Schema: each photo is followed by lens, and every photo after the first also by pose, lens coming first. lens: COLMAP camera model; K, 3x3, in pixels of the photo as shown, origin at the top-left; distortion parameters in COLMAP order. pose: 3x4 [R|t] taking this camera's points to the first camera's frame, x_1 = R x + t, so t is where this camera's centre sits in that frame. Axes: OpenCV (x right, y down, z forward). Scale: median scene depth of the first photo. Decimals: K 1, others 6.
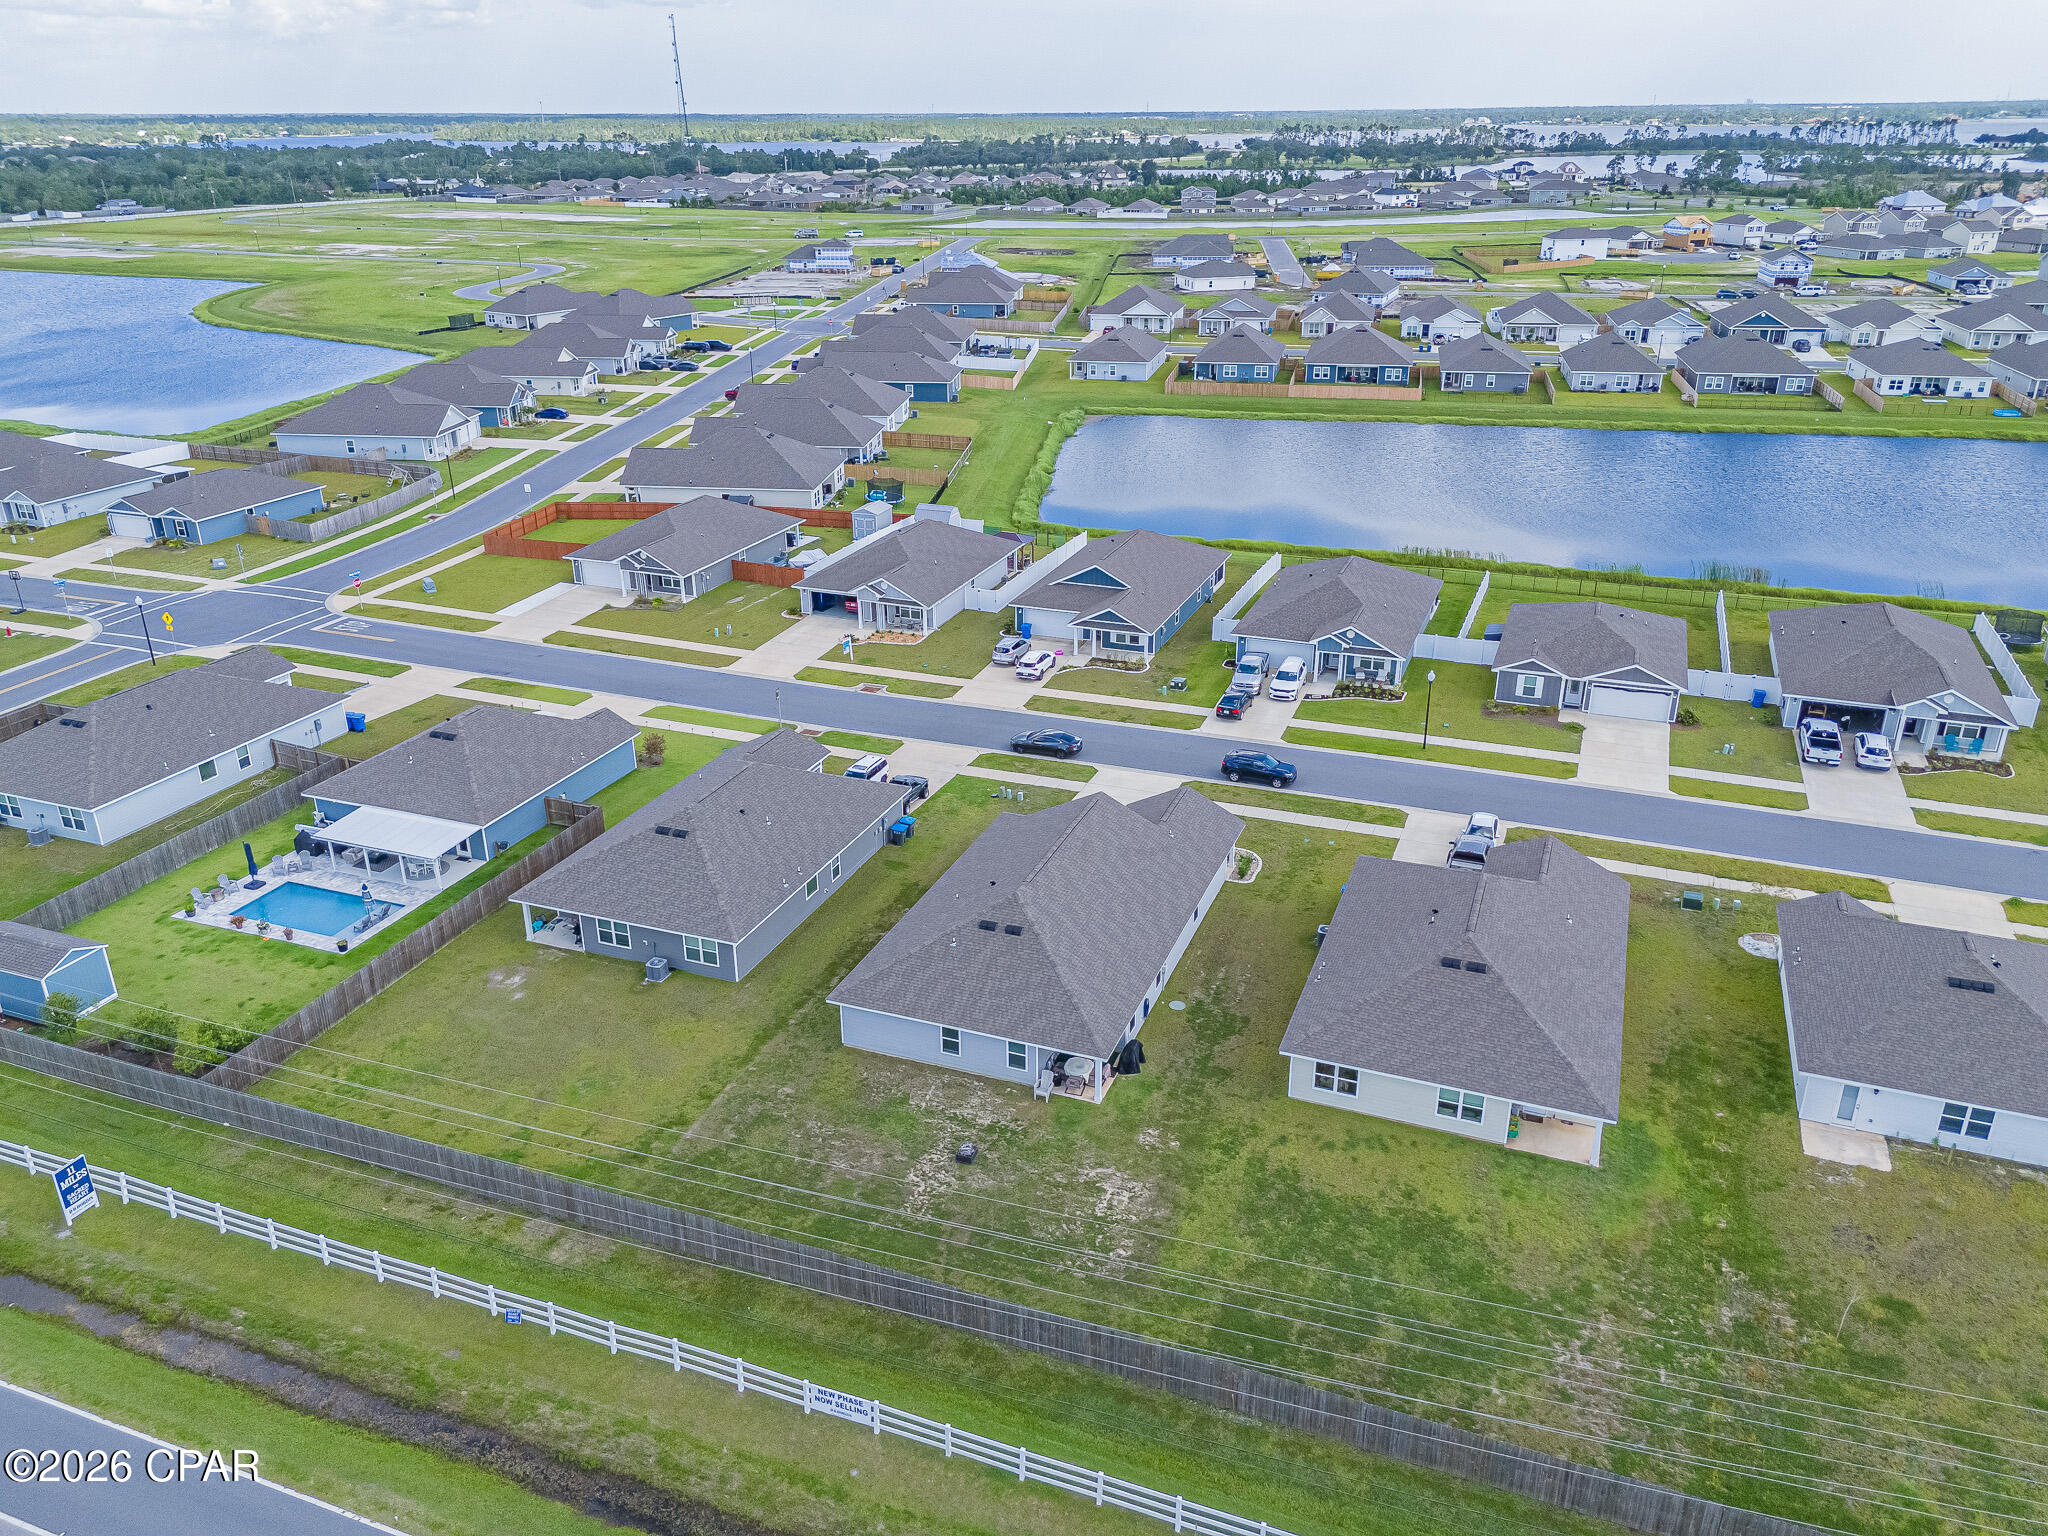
lens RADIAL K [[1461.6, 0, 1029.8], [0, 1461.6, 833.0], [0, 0, 1]] dist [0.086244, -0.086581]
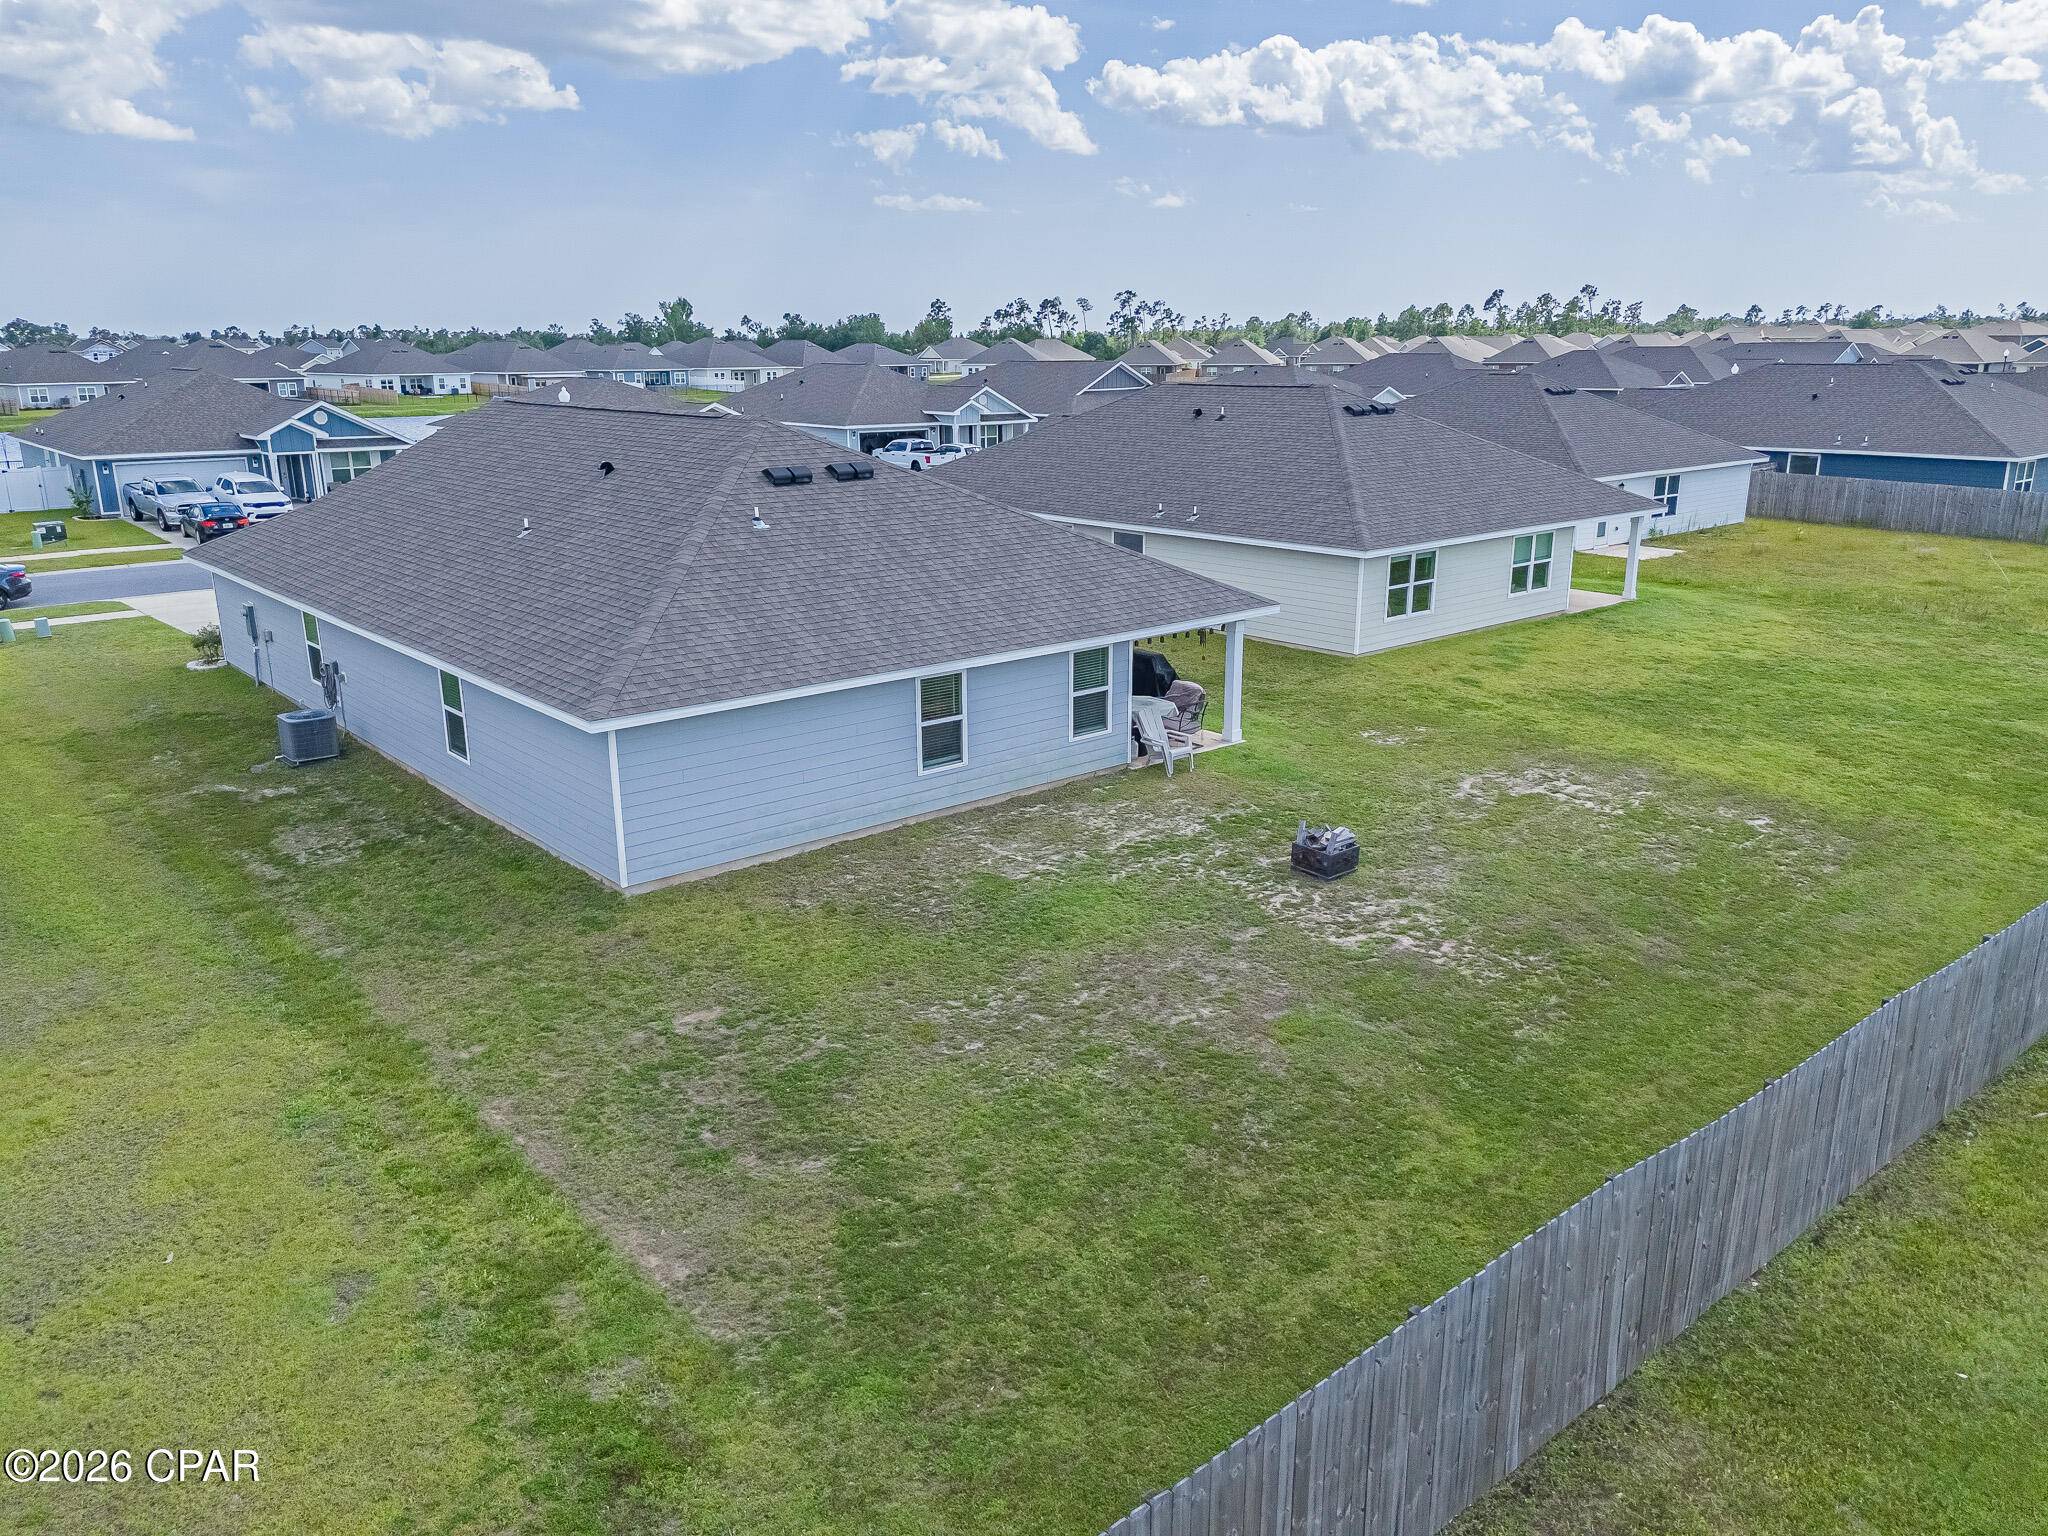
lens RADIAL K [[1517.4, 0, 1024.0], [0, 1517.4, 768.0], [0, 0, 1]] dist [0.080199, -0.094348]
pose [[0.479859, -0.235032, 0.845279, -0.361313], [0.386670, 0.921487, 0.036712, 0.148143], [-0.787542, 0.309227, 0.533063, 0.802807]]
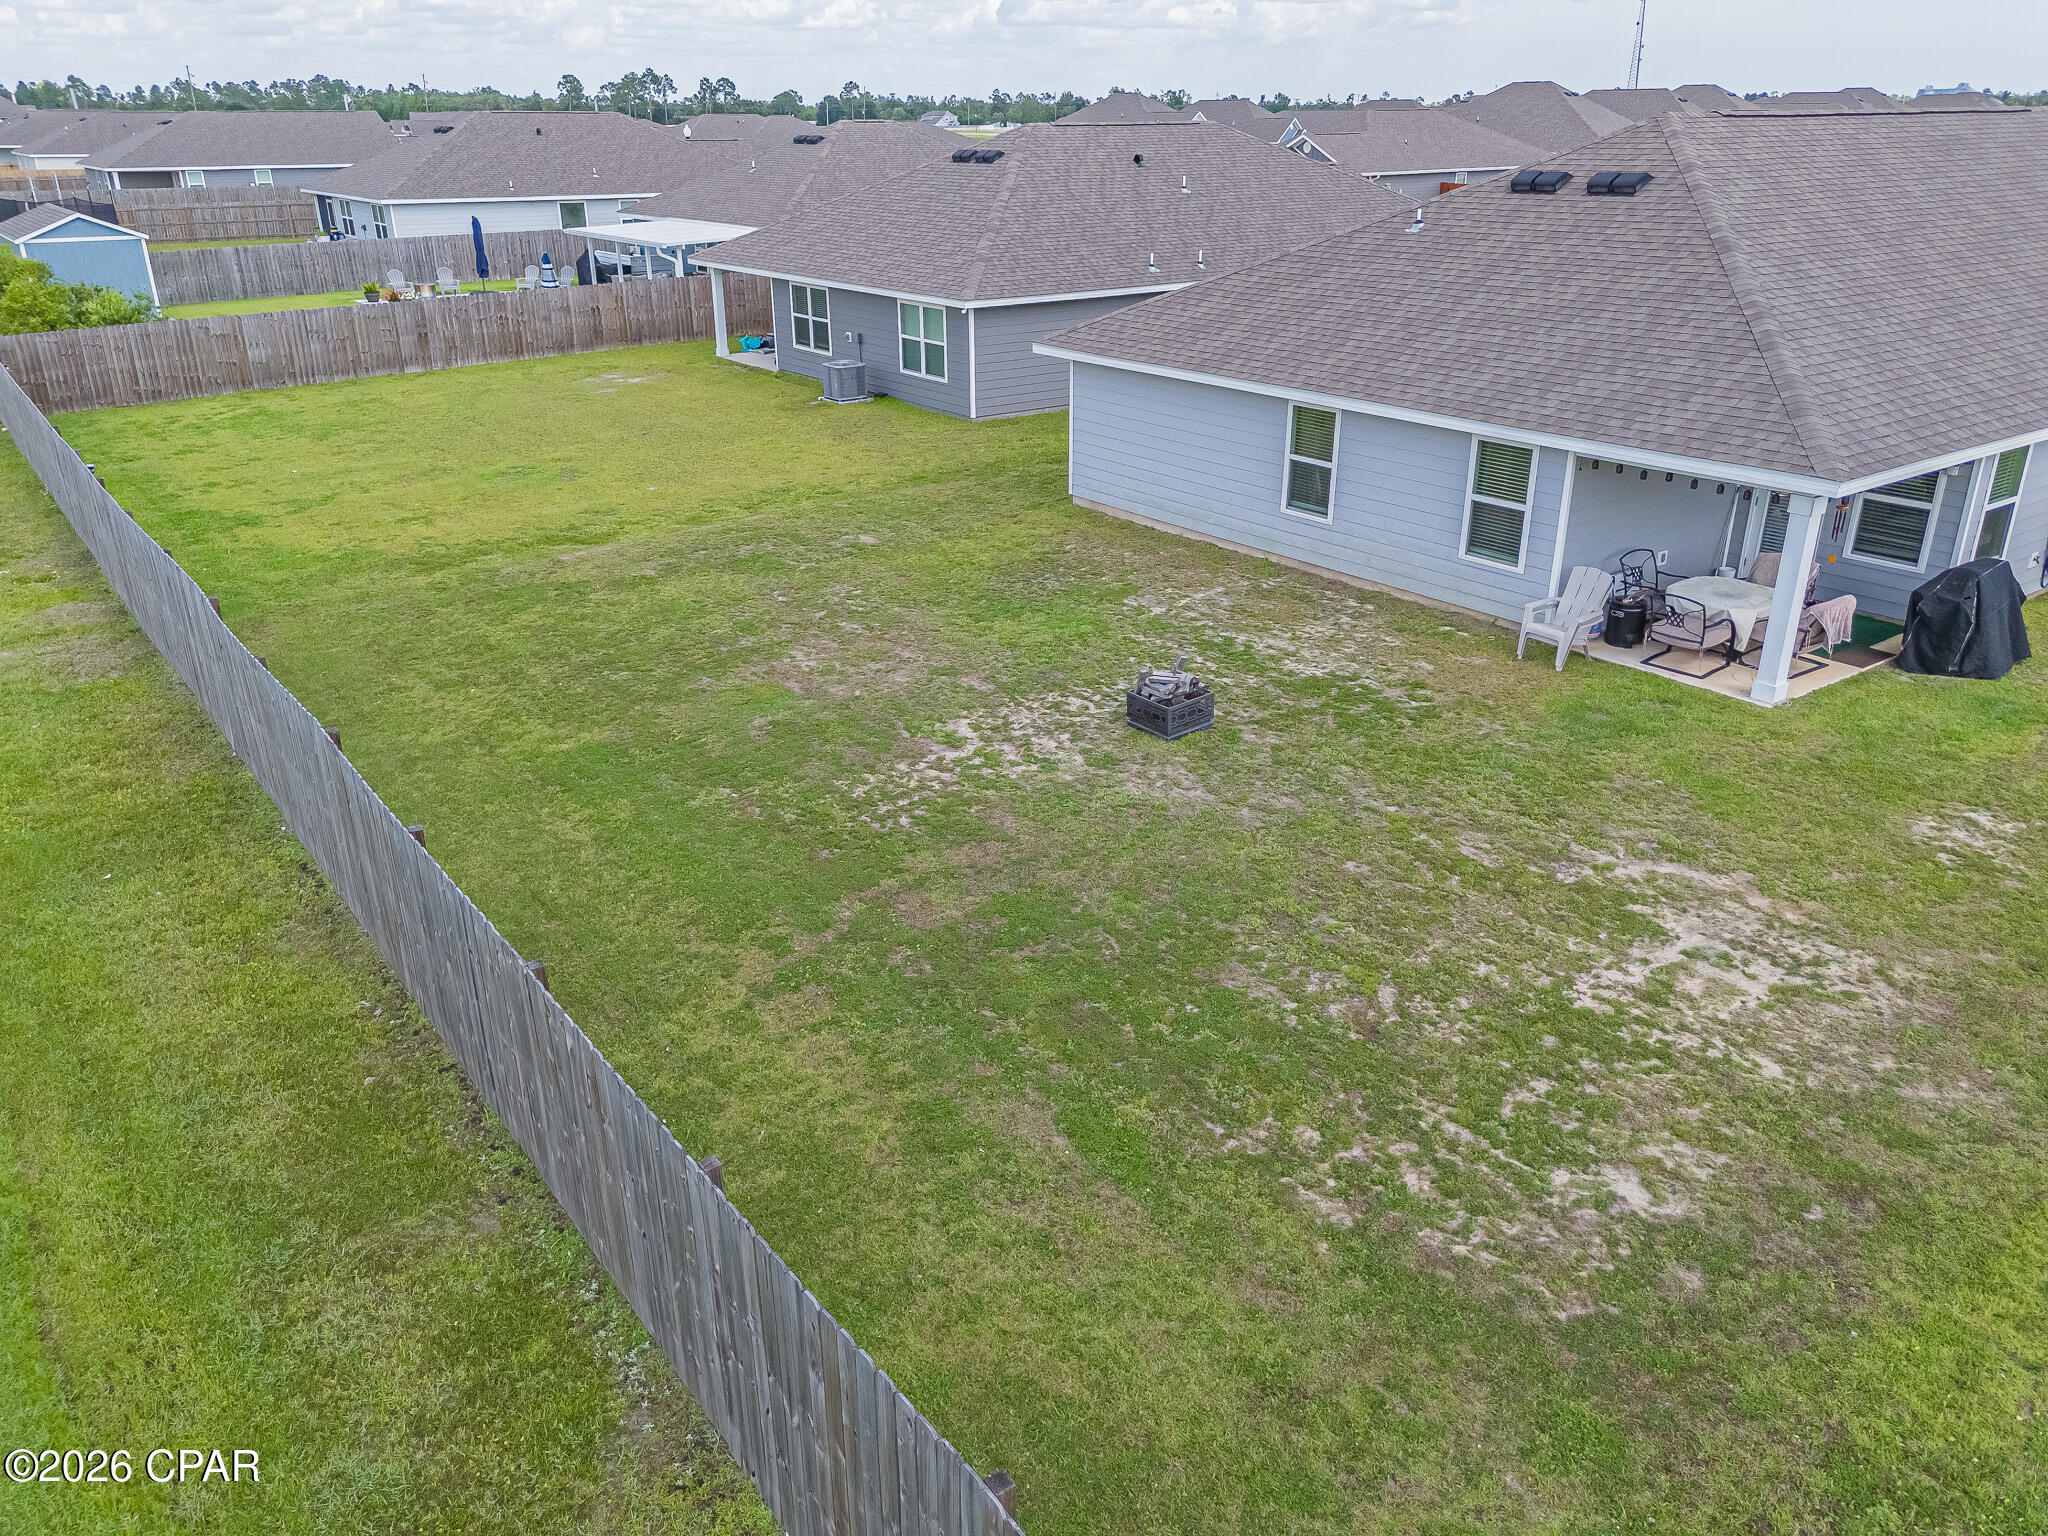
lens RADIAL K [[1461.6, 0, 1029.8], [0, 1461.6, 833.0], [0, 0, 1]] dist [0.086244, -0.086581]
pose [[0.847556, 0.234830, -0.475924, 0.065882], [-0.234065, 0.970248, 0.061903, 0.216975], [0.476301, 0.058931, 0.877305, 0.704858]]
